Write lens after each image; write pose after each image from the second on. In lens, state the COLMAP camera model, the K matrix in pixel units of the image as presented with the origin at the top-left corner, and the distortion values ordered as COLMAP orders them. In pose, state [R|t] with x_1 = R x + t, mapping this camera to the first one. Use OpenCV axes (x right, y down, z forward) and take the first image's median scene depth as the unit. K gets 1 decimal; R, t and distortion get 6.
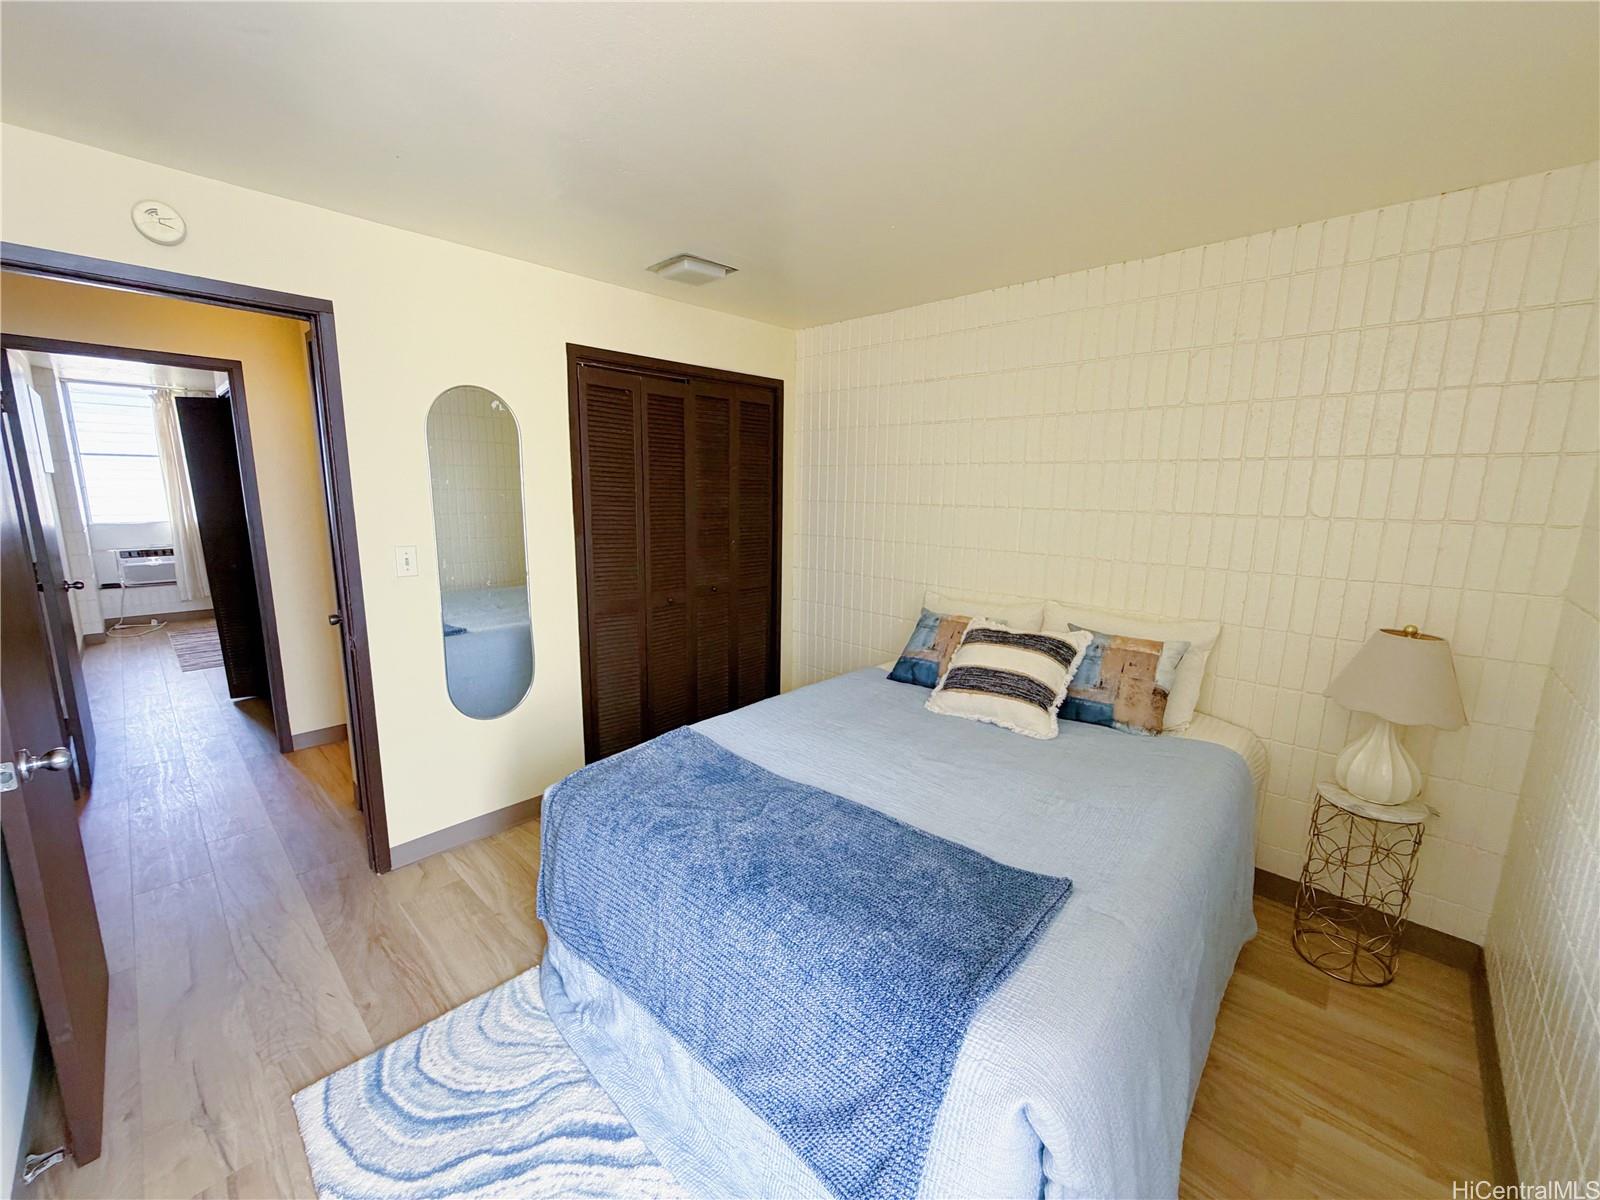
lens RADIAL K [[639.5, 0, 796.0], [0, 639.5, 606.1], [0, 0, 1]] dist [0.000256, 0.000942]
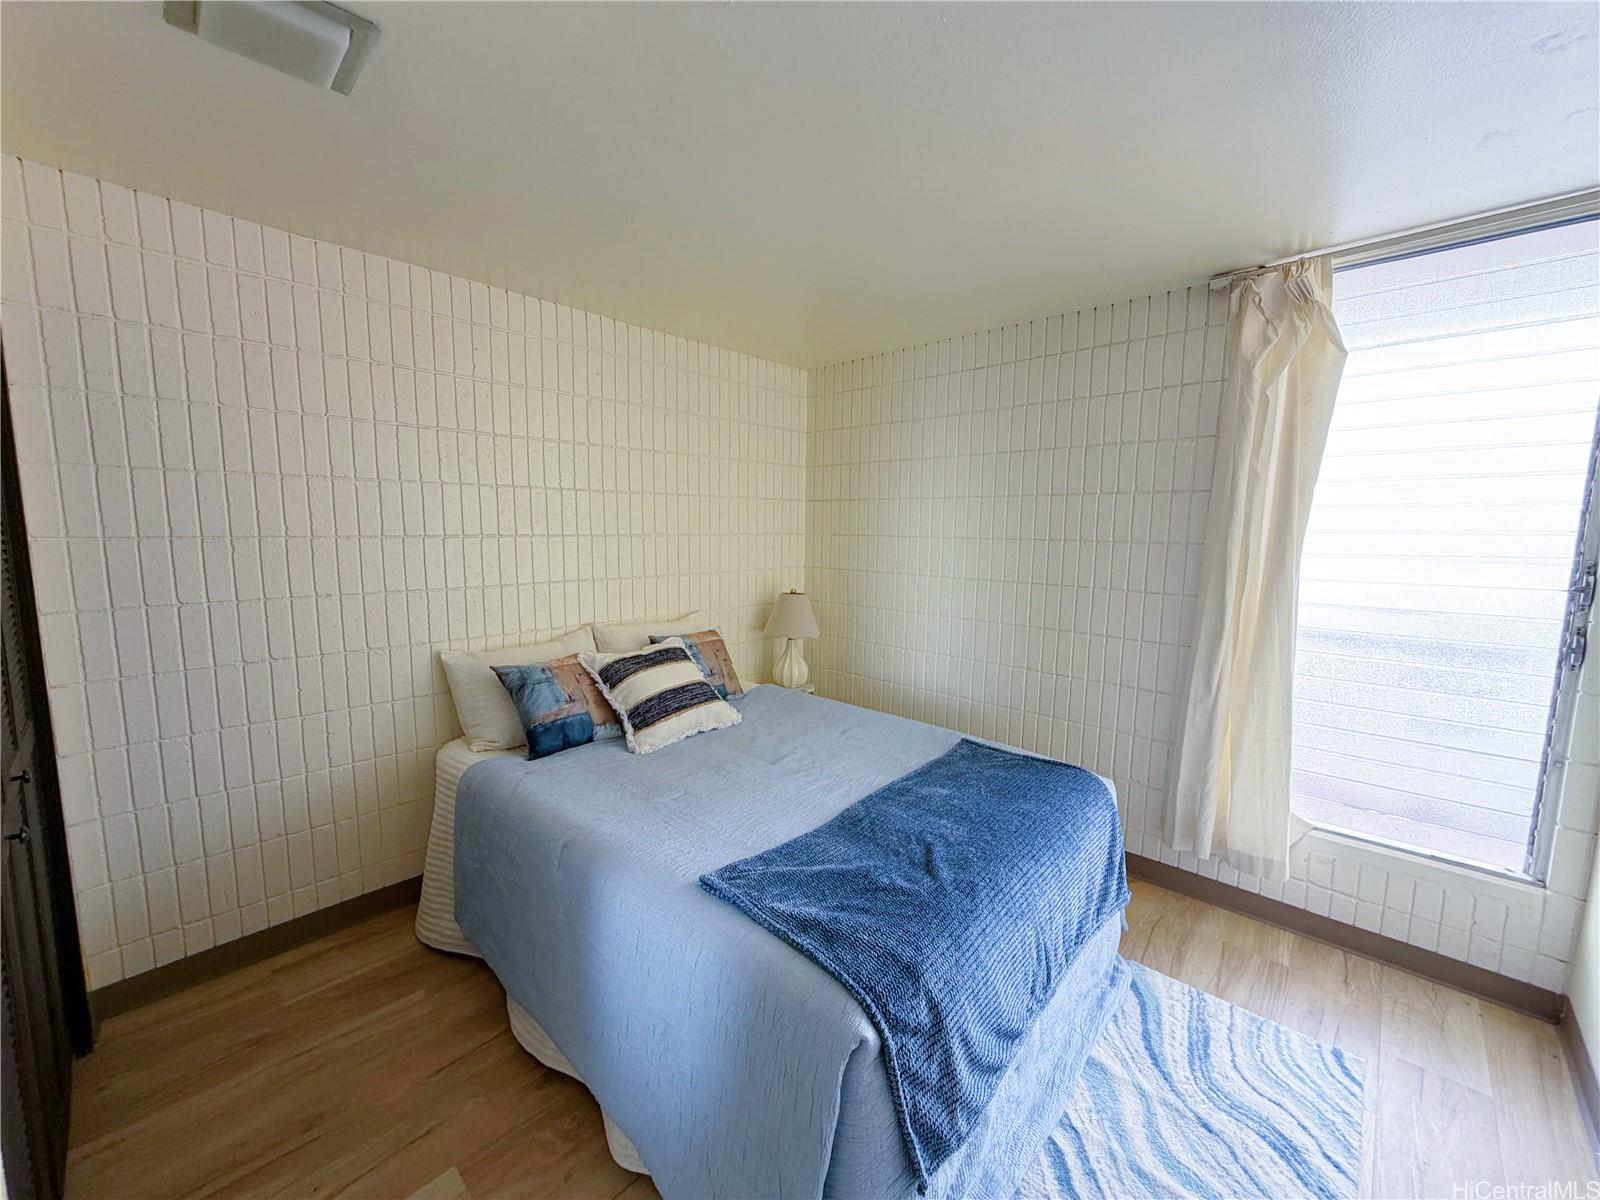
lens RADIAL K [[639.5, 0, 800.5], [0, 639.5, 600.3], [0, 0, 1]] dist [0.000256, 0.000942]
pose [[-0.012635, -0.136208, 0.990600, -1.133368], [0.171675, 0.975673, 0.136345, -0.235082], [-0.985073, 0.171784, 0.011056, 1.211148]]
